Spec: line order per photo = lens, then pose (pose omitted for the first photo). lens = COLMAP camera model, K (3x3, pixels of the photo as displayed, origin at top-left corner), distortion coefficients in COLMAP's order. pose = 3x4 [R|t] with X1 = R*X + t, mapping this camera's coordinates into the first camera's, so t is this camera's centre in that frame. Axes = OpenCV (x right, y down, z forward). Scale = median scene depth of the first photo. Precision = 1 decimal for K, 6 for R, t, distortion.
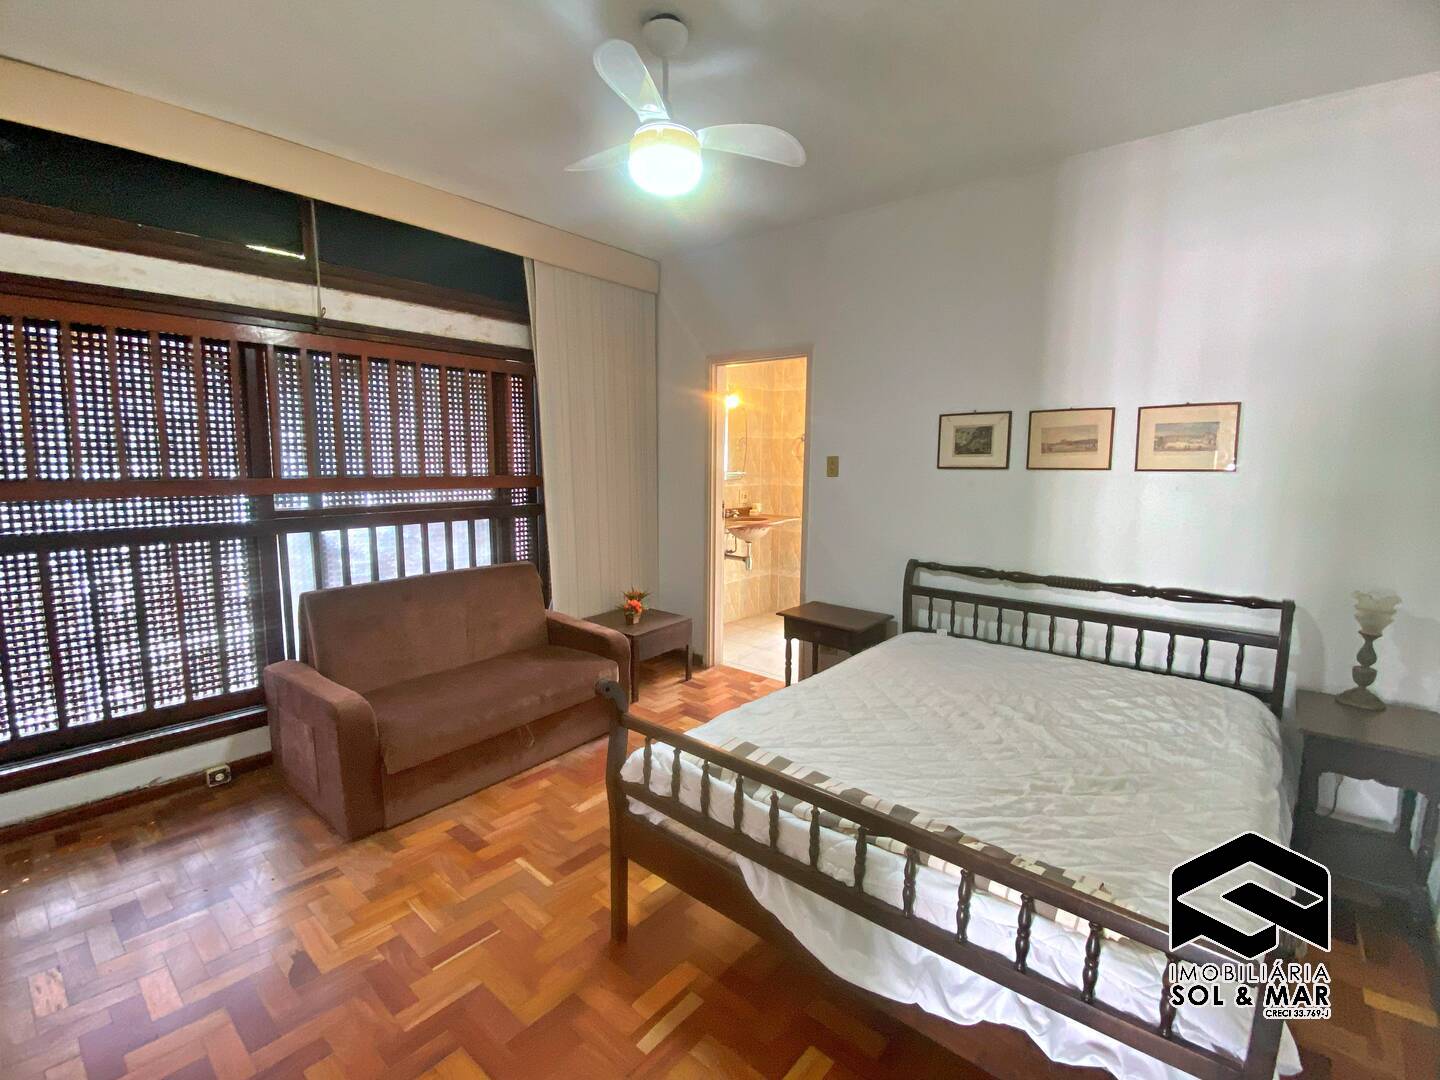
lens RADIAL K [[650.7, 0, 714.1], [0, 650.7, 537.2], [0, 0, 1]] dist [0.046639, -0.038428]
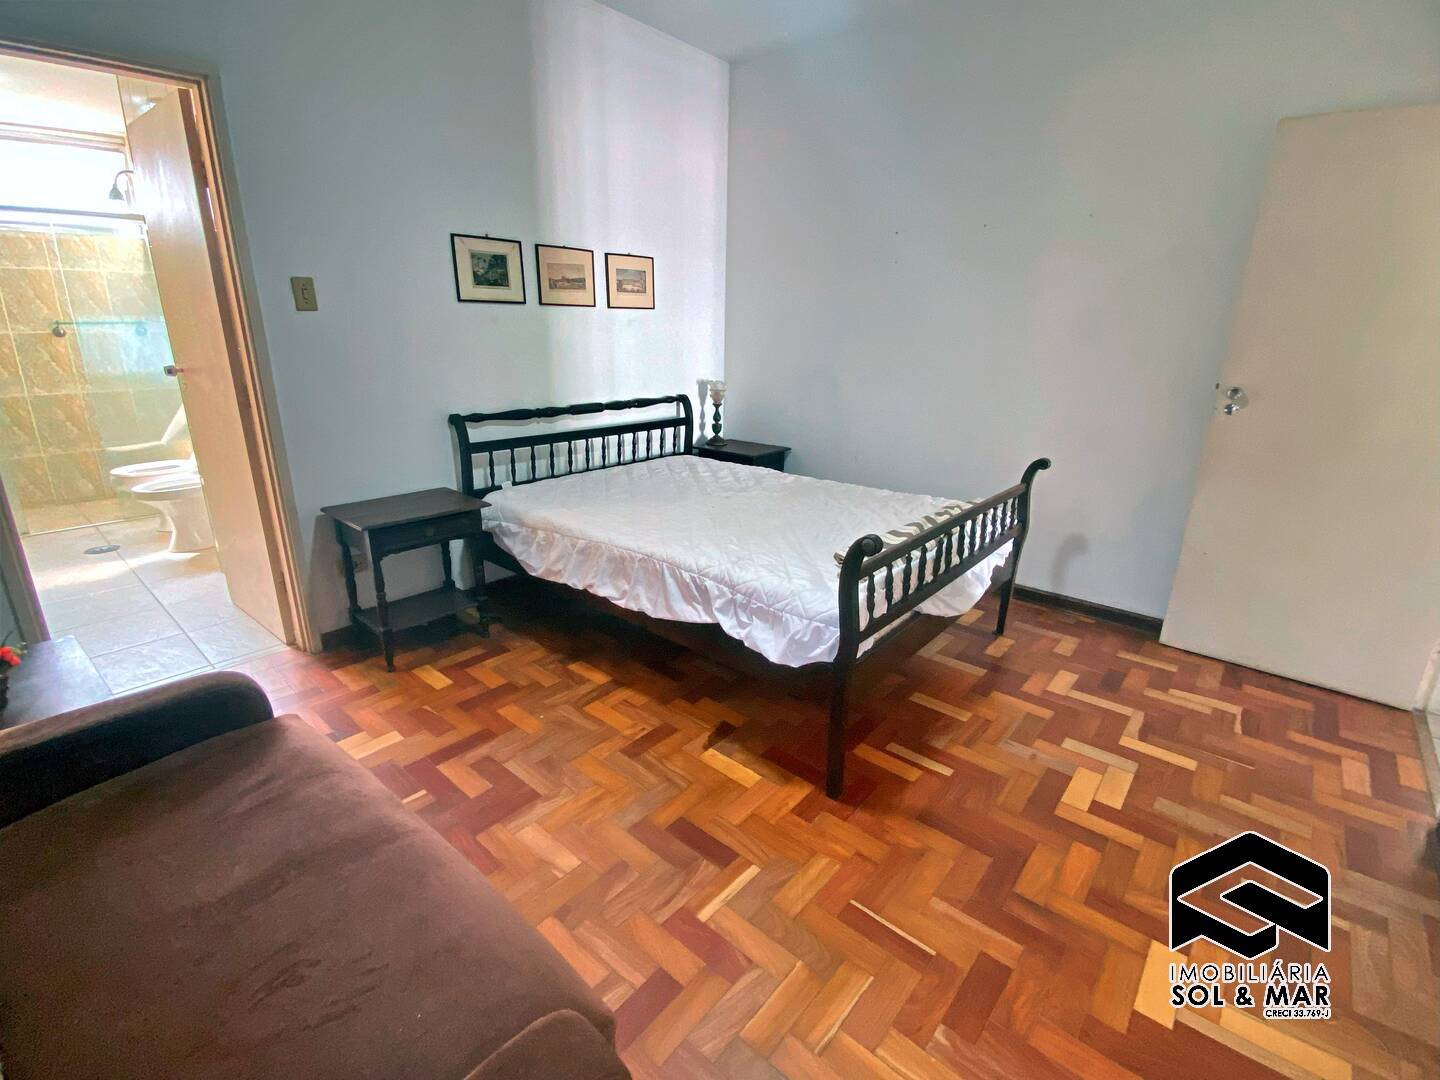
lens RADIAL K [[662.5, 0, 717.0], [0, 662.5, 539.5], [0, 0, 1]] dist [0.032855, -0.026792]
pose [[-0.007520, -0.304540, 0.952470, -0.570665], [0.113533, 0.946078, 0.303393, -0.036086], [-0.993506, 0.110418, 0.027461, 0.659815]]
